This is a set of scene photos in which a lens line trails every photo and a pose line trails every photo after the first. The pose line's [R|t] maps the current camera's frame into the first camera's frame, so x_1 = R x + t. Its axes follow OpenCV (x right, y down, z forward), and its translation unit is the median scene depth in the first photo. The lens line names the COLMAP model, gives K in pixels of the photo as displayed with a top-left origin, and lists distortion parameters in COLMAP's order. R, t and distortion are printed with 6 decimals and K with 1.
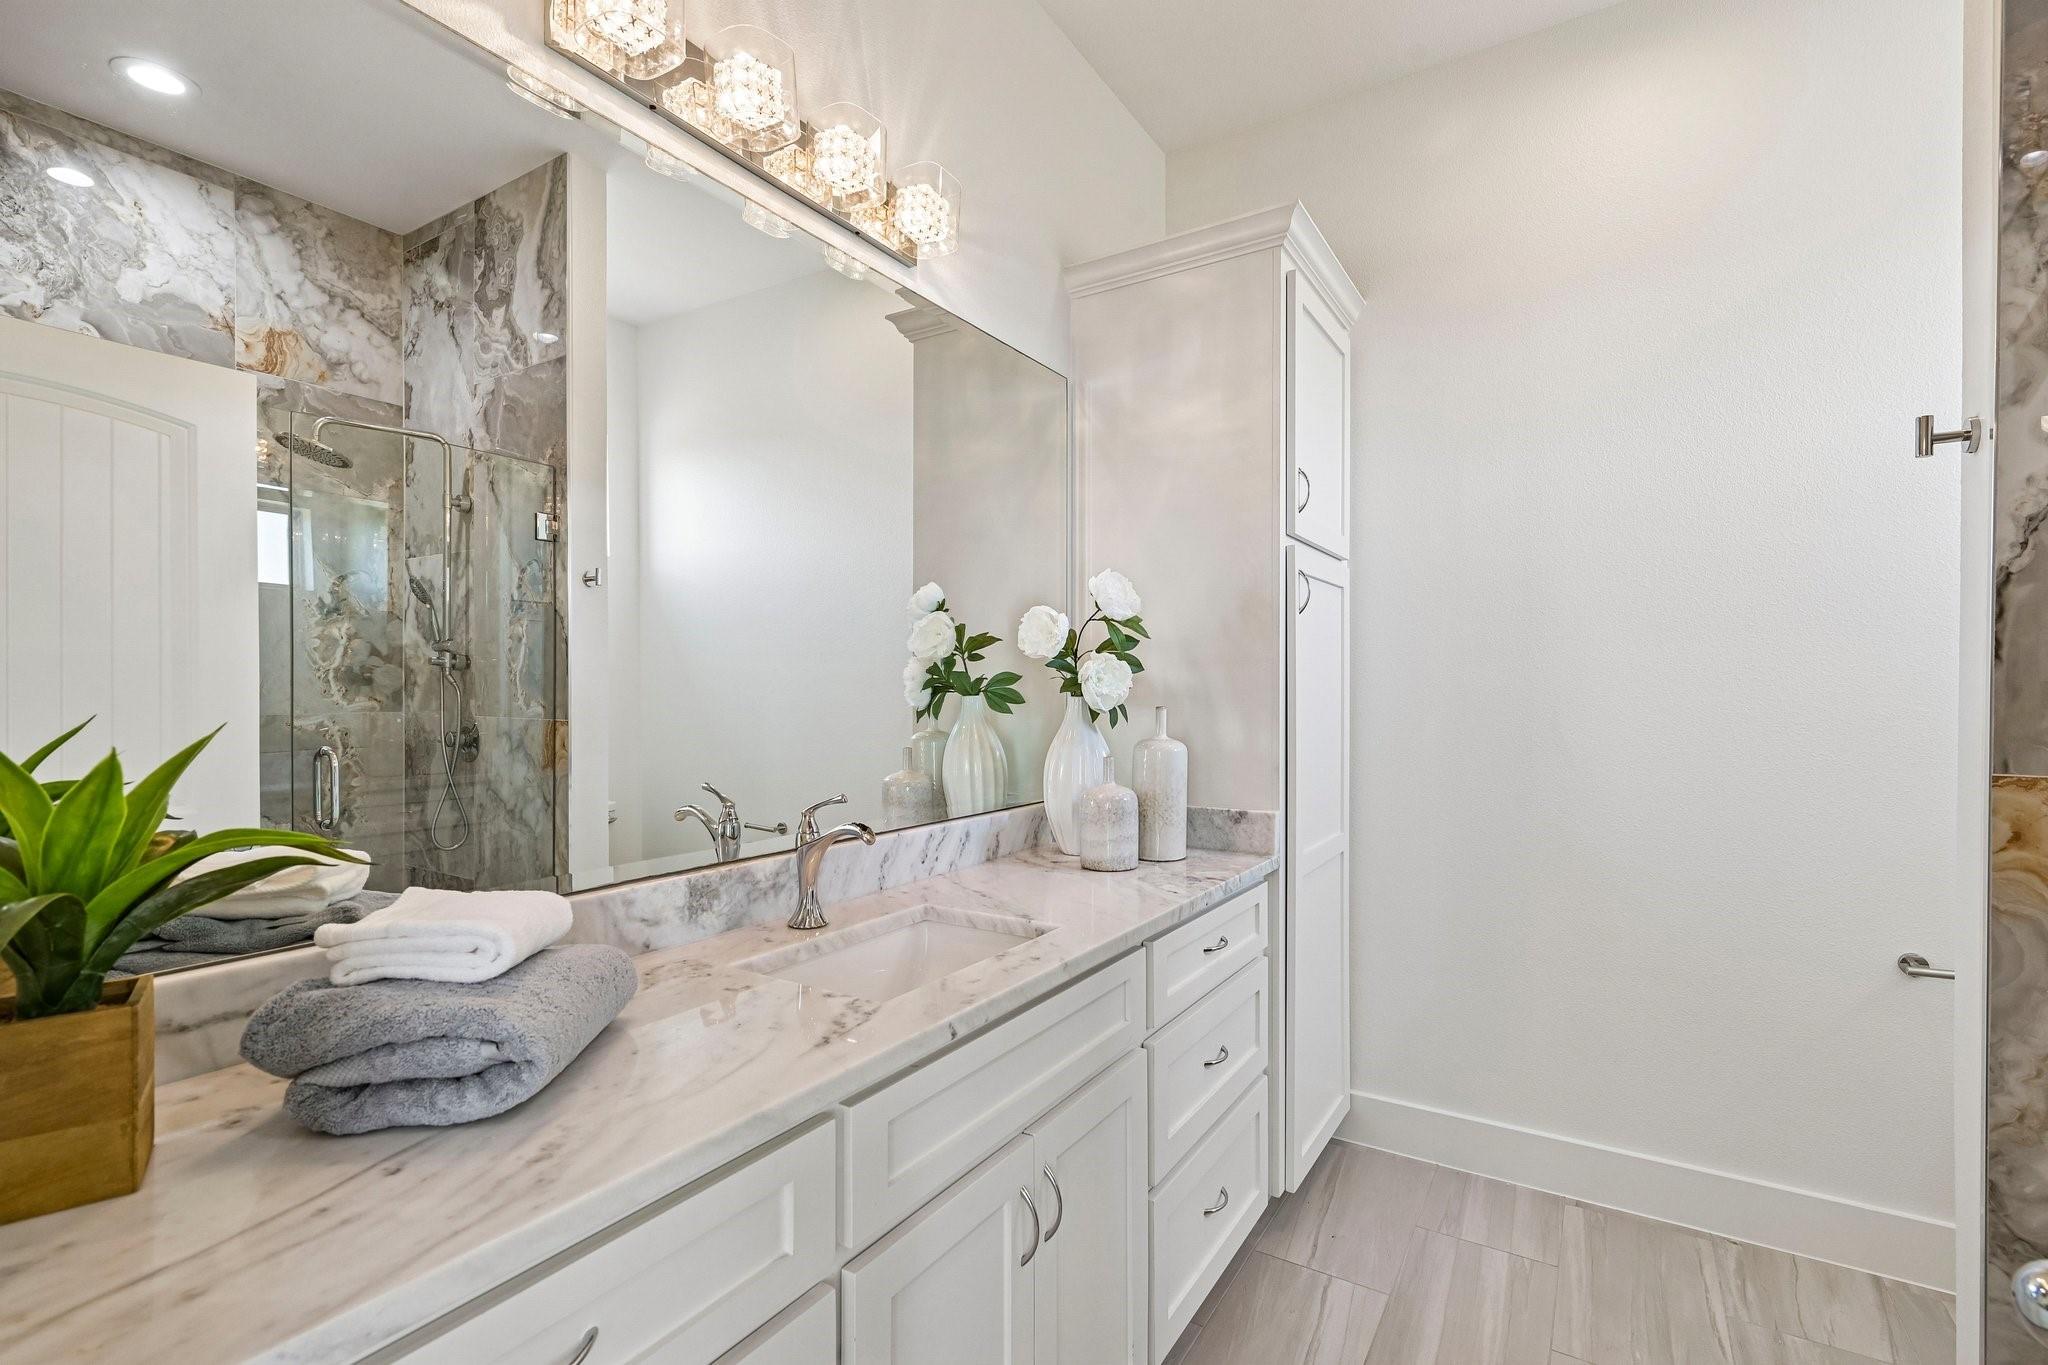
lens RADIAL K [[936.7, 0, 1021.3], [0, 936.7, 686.6], [0, 0, 1]] dist [0.000204, -0.000011]
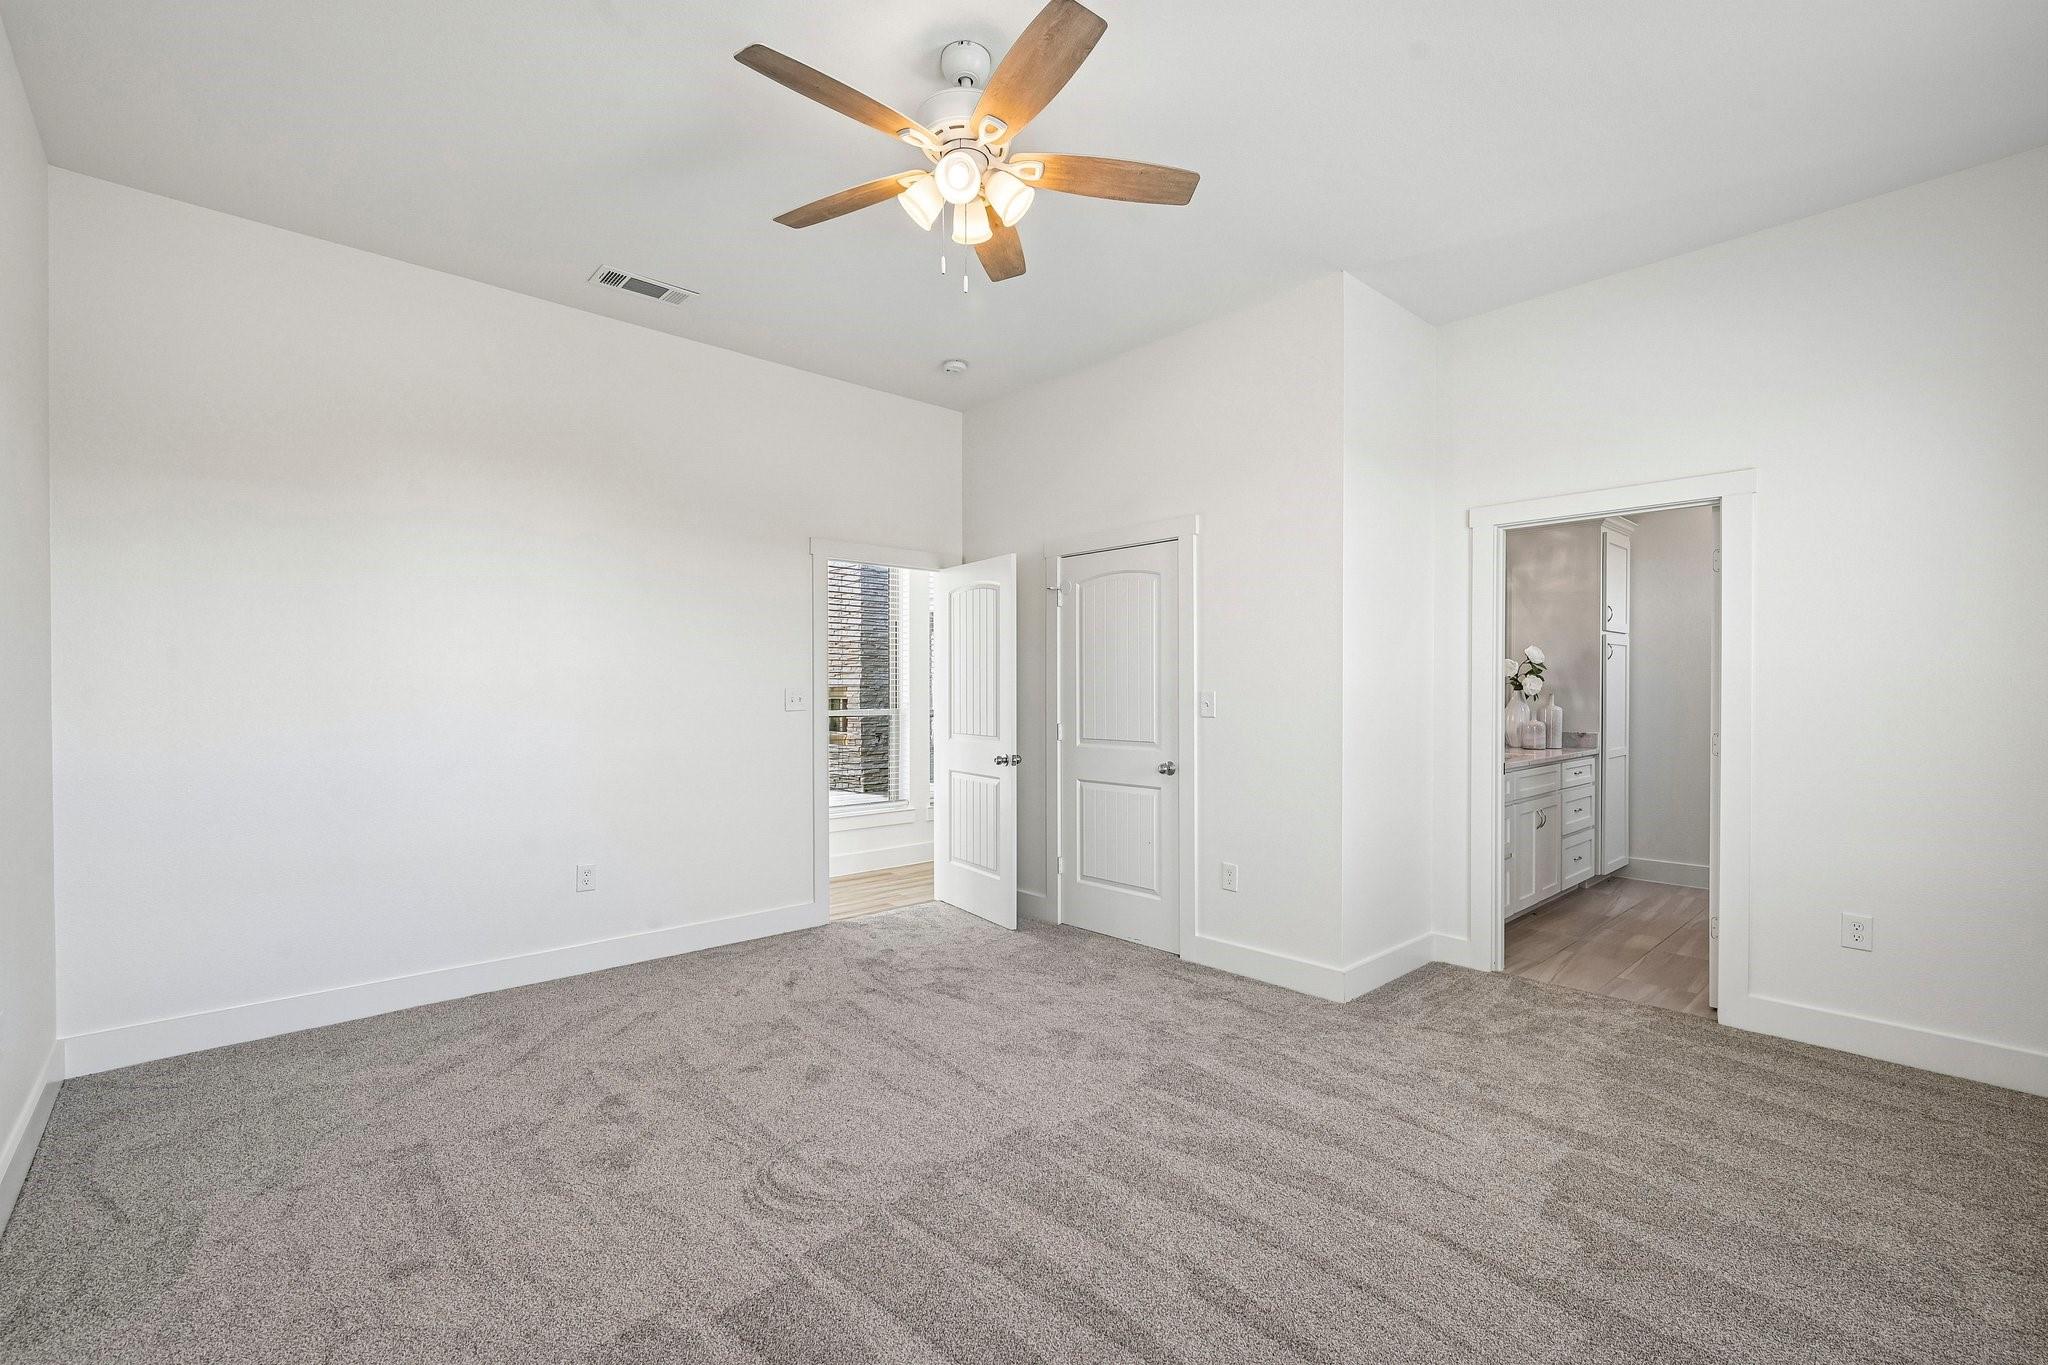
lens RADIAL K [[885.9, 0, 1028.9], [0, 885.9, 690.3], [0, 0, 1]] dist [0.000039, 0.000261]
pose [[0.966274, 0.002084, -0.257507, -0.673042], [0.000941, 0.999932, 0.011624, -0.022266], [0.257514, -0.011475, 0.966207, -1.939606]]
